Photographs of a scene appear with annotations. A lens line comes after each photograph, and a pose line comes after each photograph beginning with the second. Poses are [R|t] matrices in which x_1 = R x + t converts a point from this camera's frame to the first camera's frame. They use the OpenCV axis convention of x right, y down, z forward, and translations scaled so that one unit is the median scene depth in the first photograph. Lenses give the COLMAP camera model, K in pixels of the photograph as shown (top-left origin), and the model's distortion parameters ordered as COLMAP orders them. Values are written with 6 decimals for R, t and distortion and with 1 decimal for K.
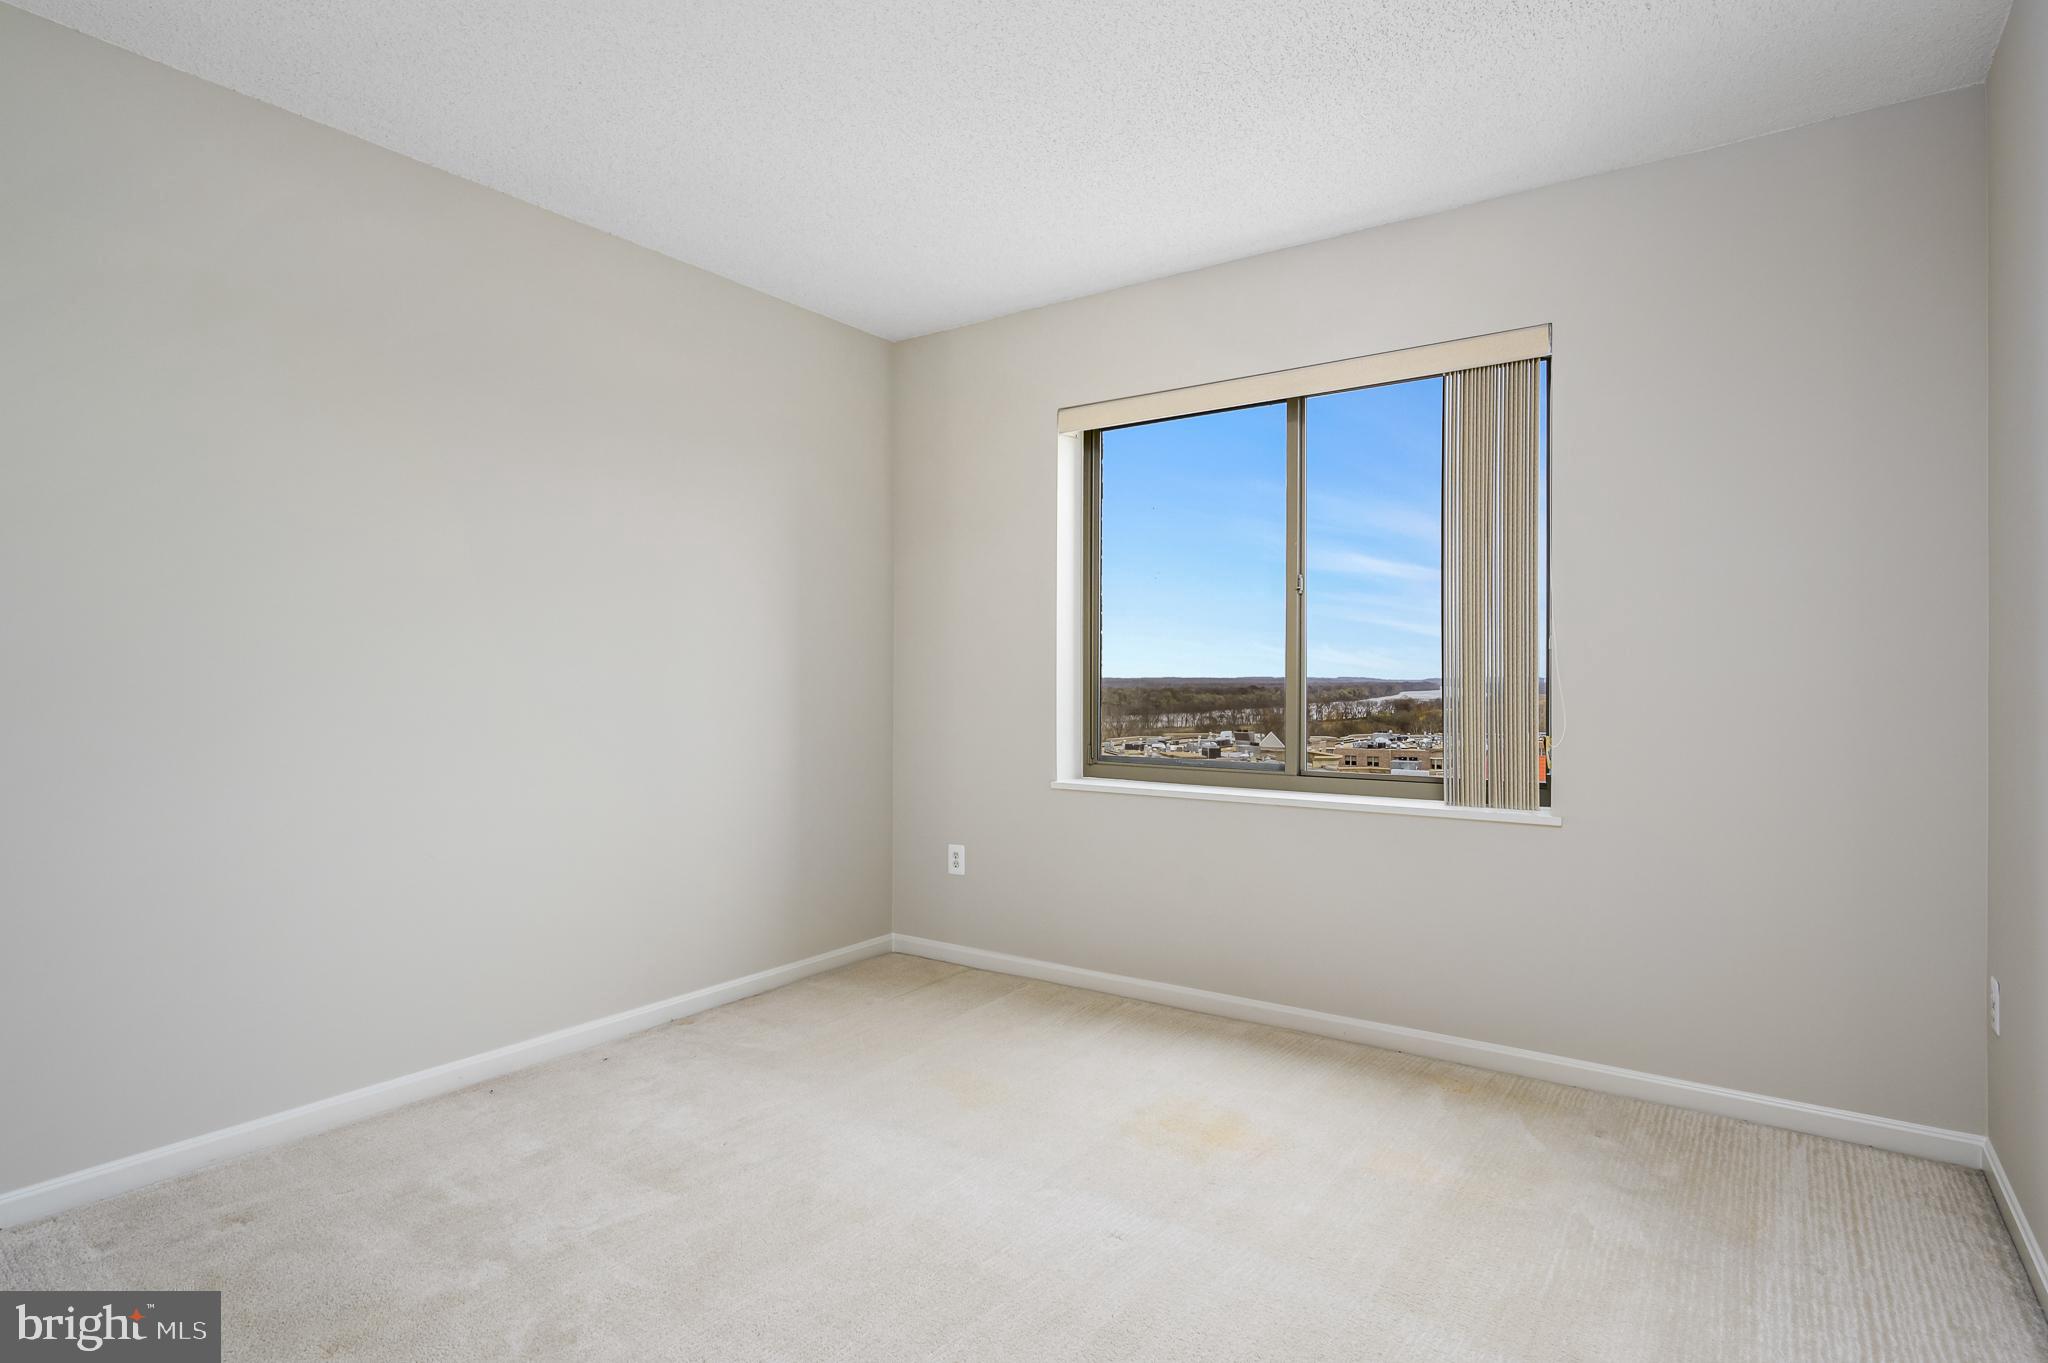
lens RADIAL K [[1052.7, 0, 1022.2], [0, 1052.7, 673.3], [0, 0, 1]] dist [0.001639, 0.000736]
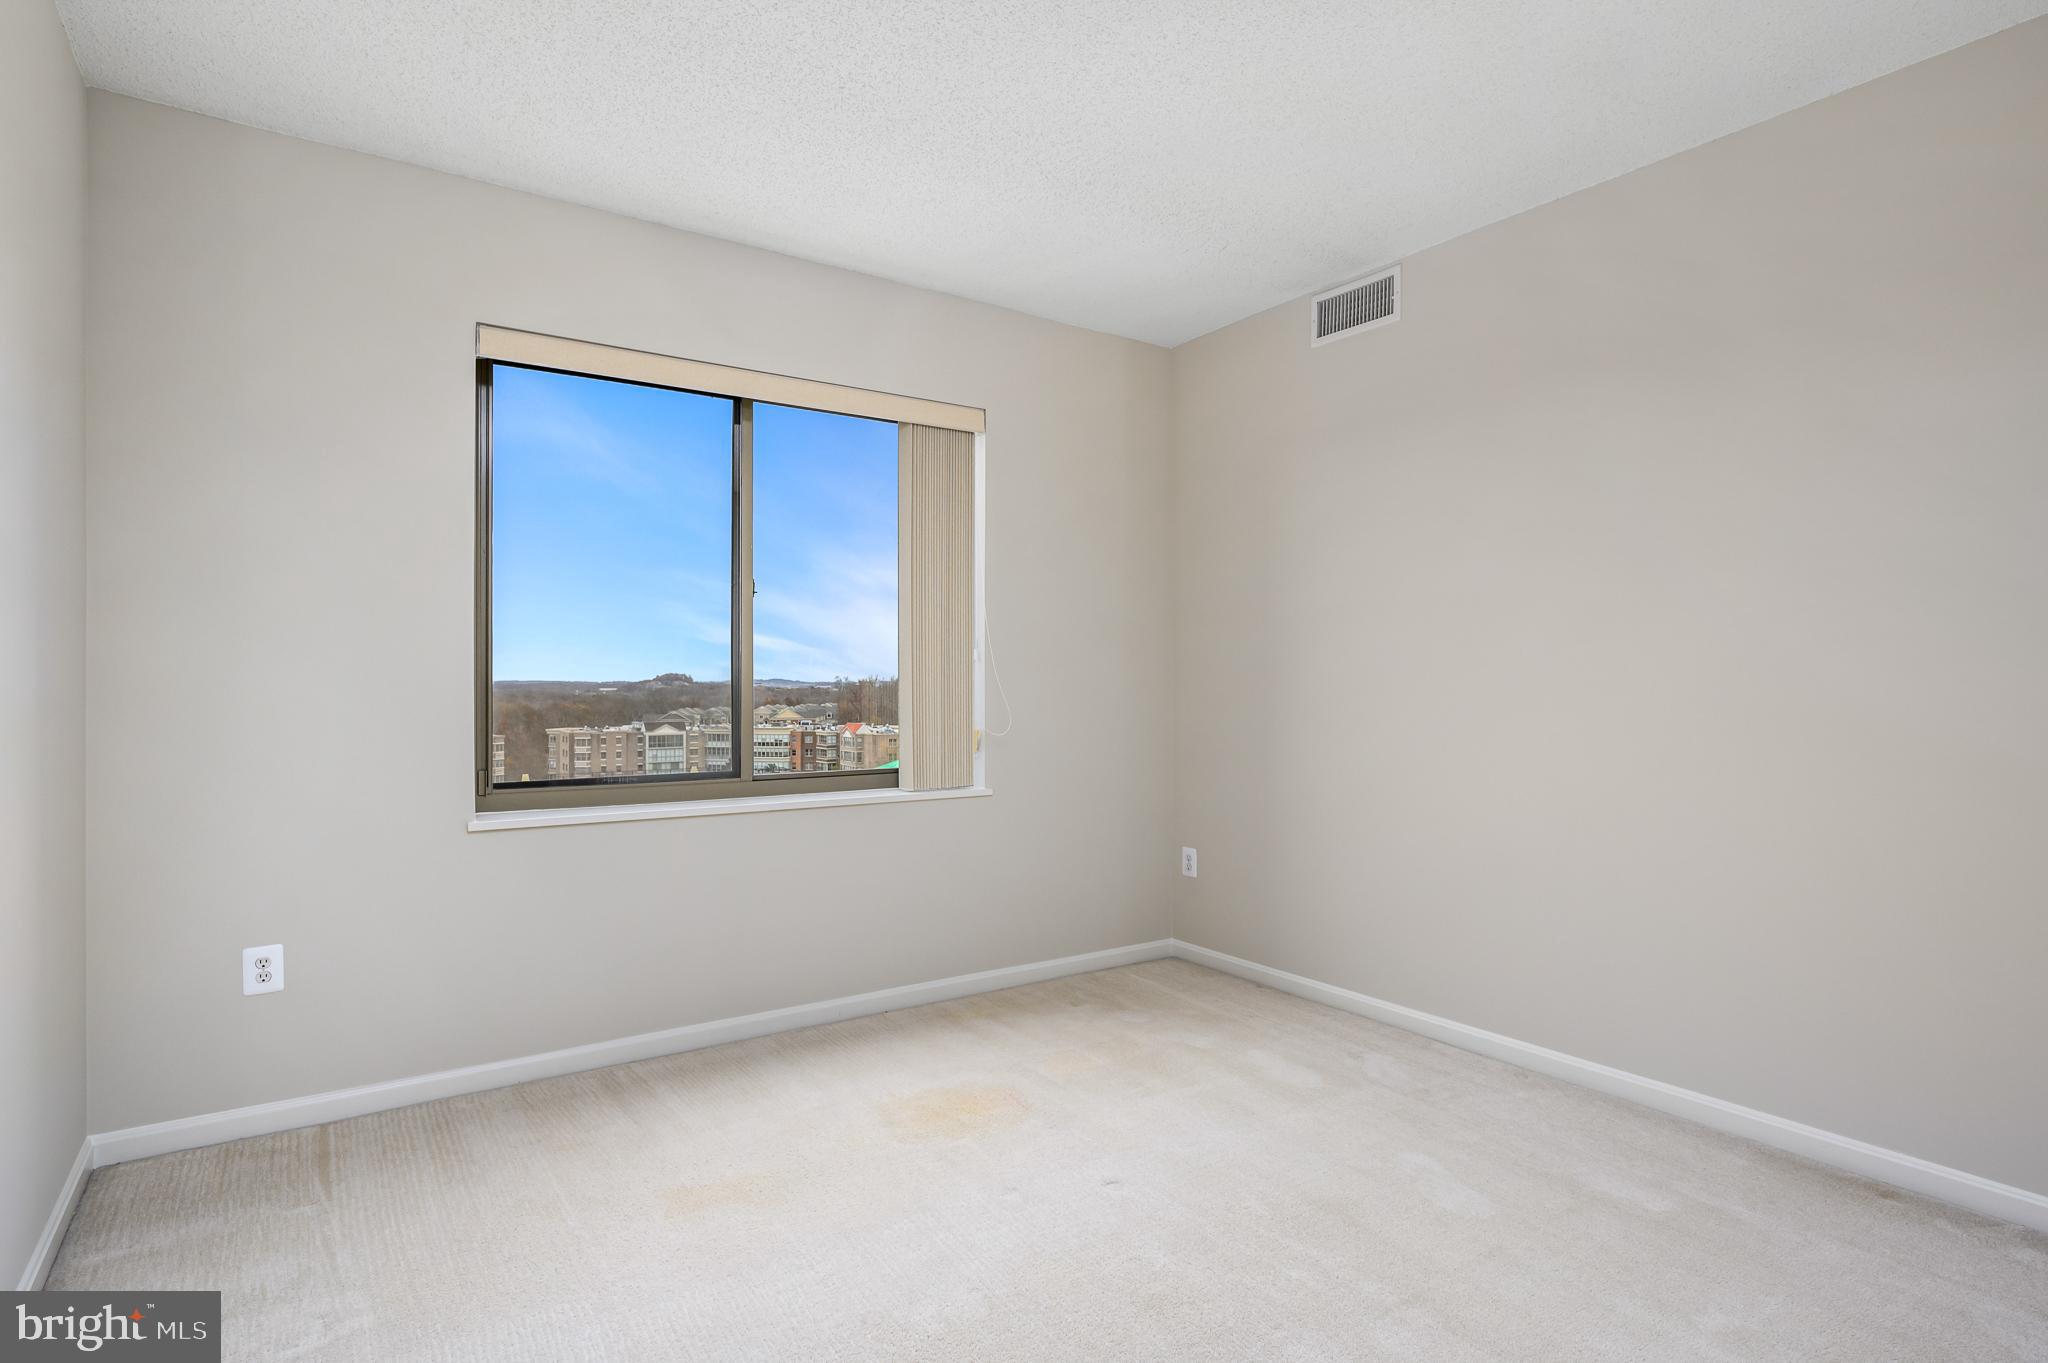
lens RADIAL K [[1062.3, 0, 1024.2], [0, 1062.3, 669.0], [0, 0, 1]] dist [0.000766, 0.000721]
pose [[0.348520, 0.011458, 0.937231, -0.580874], [-0.003301, 0.999934, -0.010997, 0.002806], [-0.937296, 0.000739, 0.348535, 0.405537]]
